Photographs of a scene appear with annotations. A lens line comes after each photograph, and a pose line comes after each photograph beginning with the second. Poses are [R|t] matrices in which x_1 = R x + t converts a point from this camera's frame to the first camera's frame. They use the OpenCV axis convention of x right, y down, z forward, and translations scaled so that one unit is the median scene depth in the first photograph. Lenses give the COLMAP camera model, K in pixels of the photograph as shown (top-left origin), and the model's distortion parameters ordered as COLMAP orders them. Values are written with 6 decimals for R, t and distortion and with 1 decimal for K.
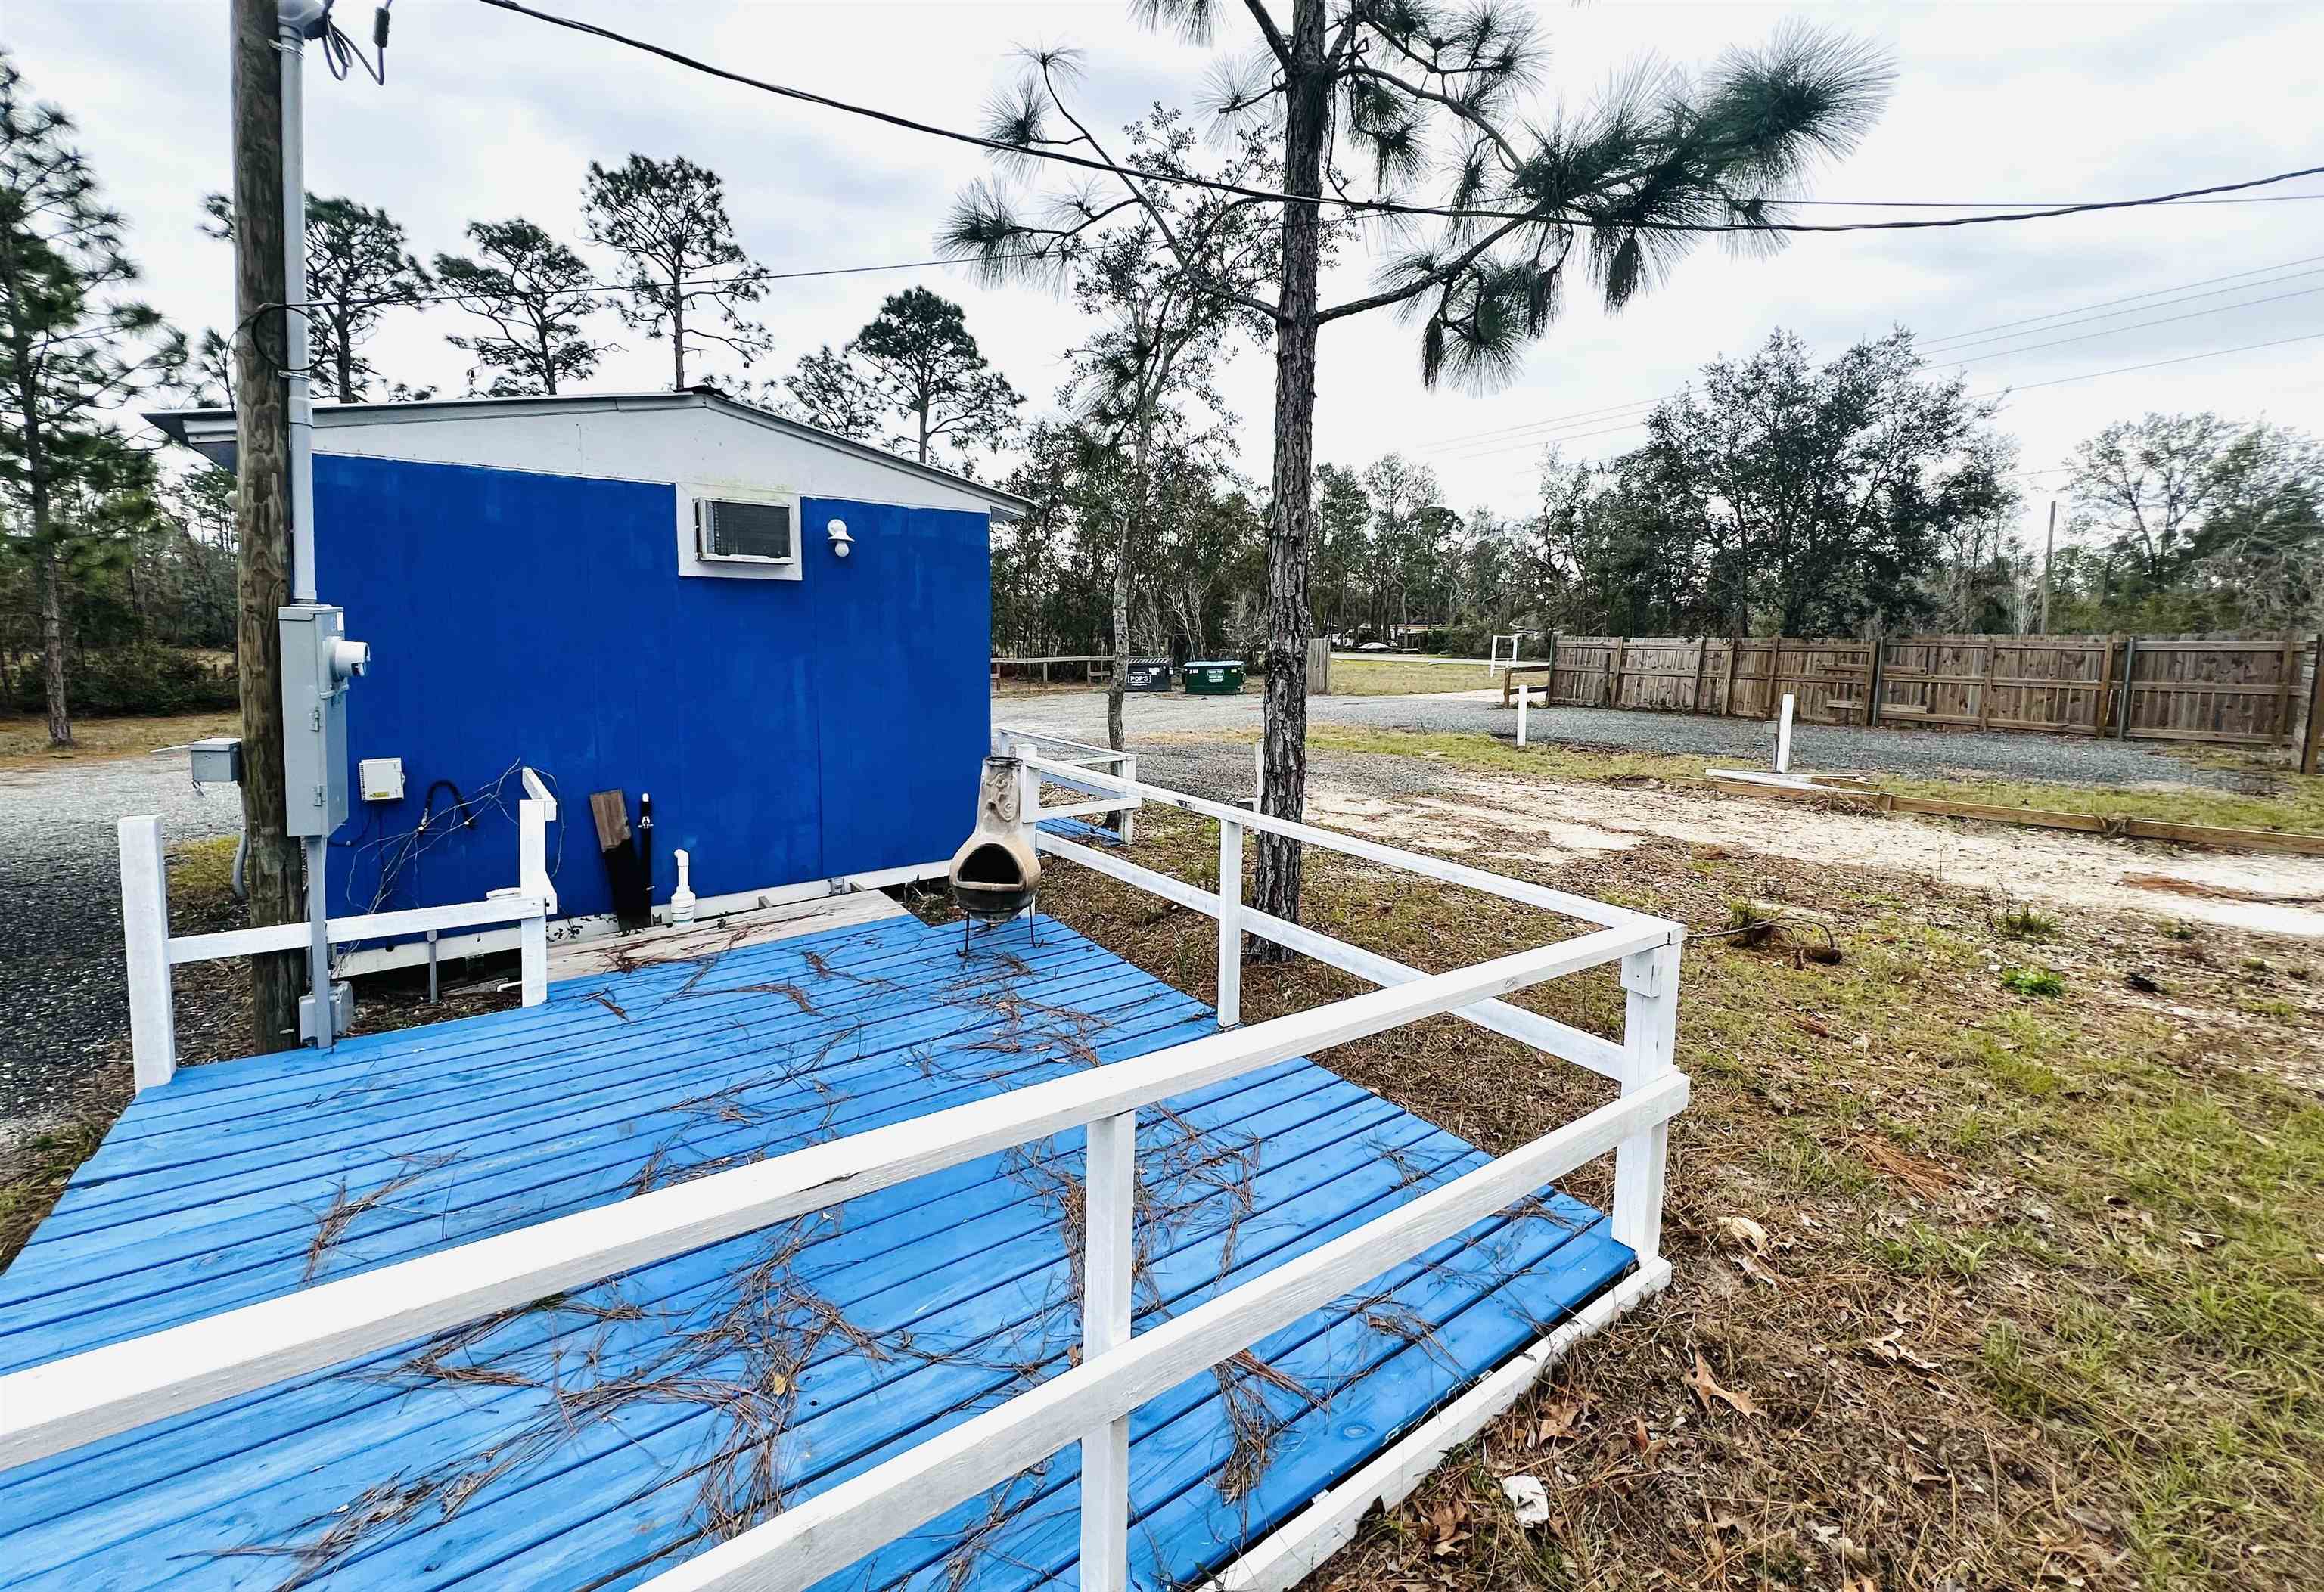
lens RADIAL K [[924.7, 0, 1159.3], [0, 924.7, 723.3], [0, 0, 1]] dist [-0.002067, 0.000810]
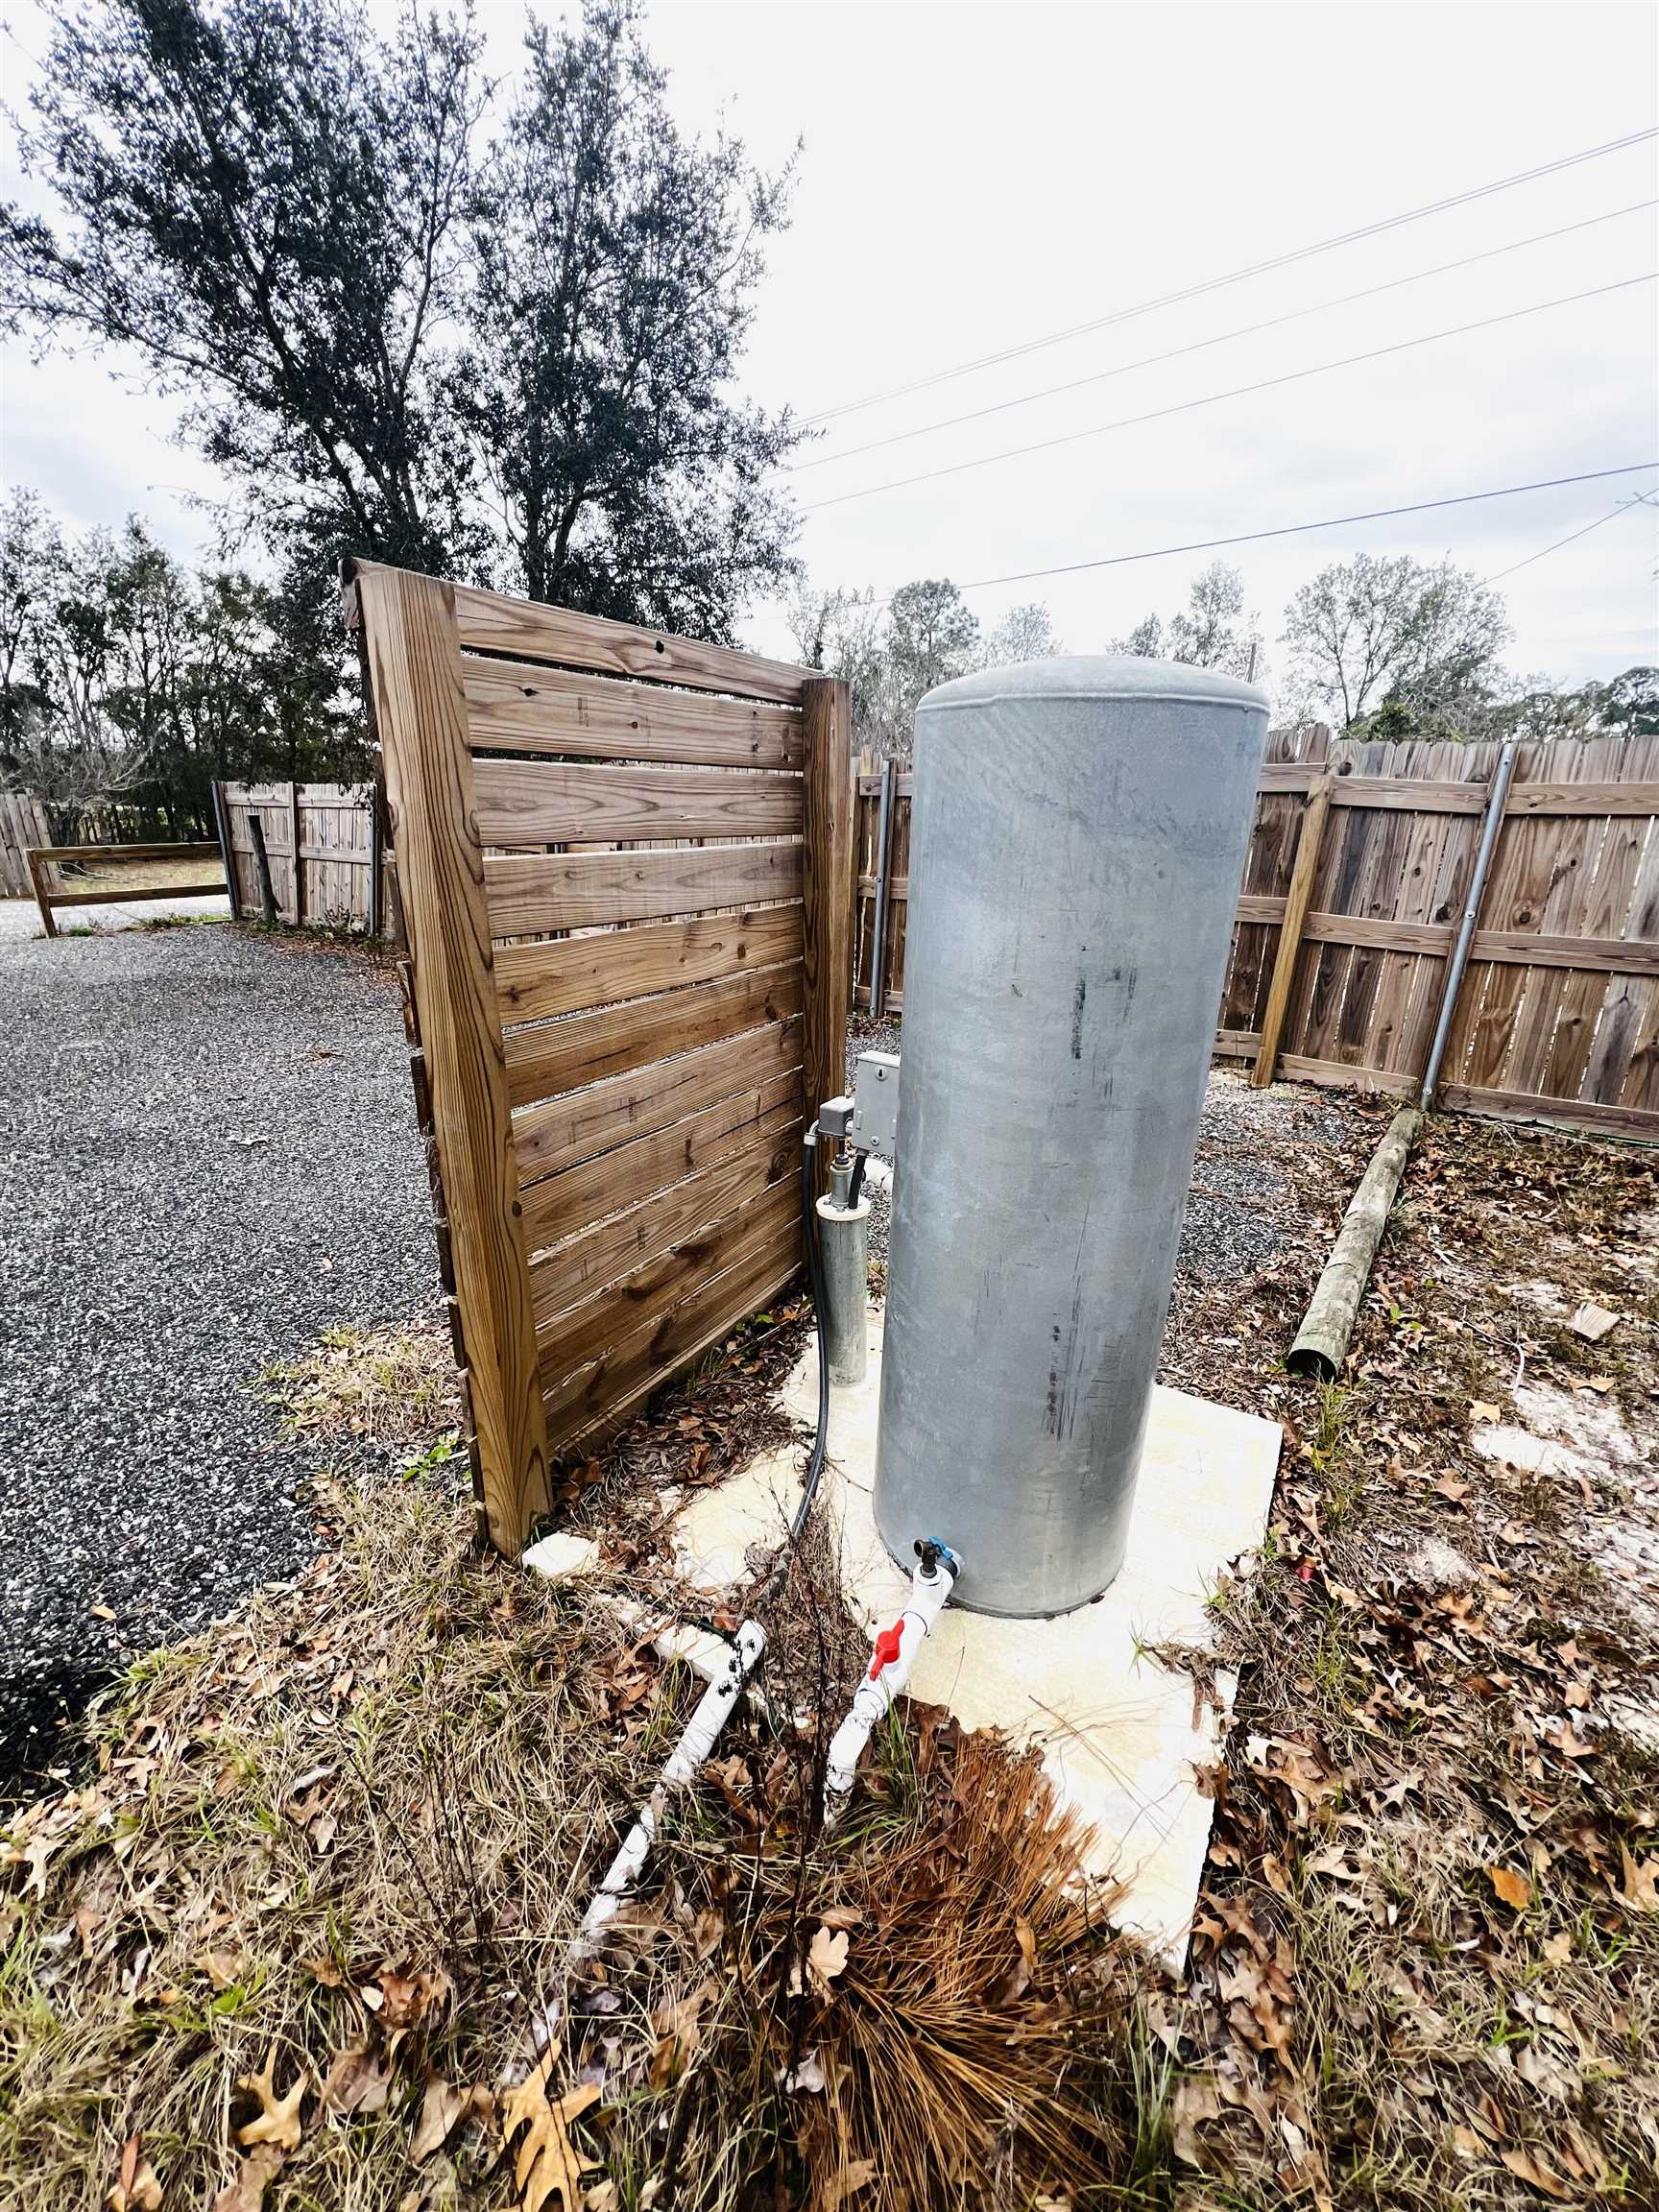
lens RADIAL K [[886.8, 0, 829.5], [0, 886.8, 1106.0], [0, 0, 1]] dist [-0.016350, 0.000005]
pose [[0.962446, -0.081775, 0.258862, 0.349682], [0.018542, 0.971127, 0.237841, -0.017502], [-0.270838, -0.224110, 0.936174, 0.239510]]
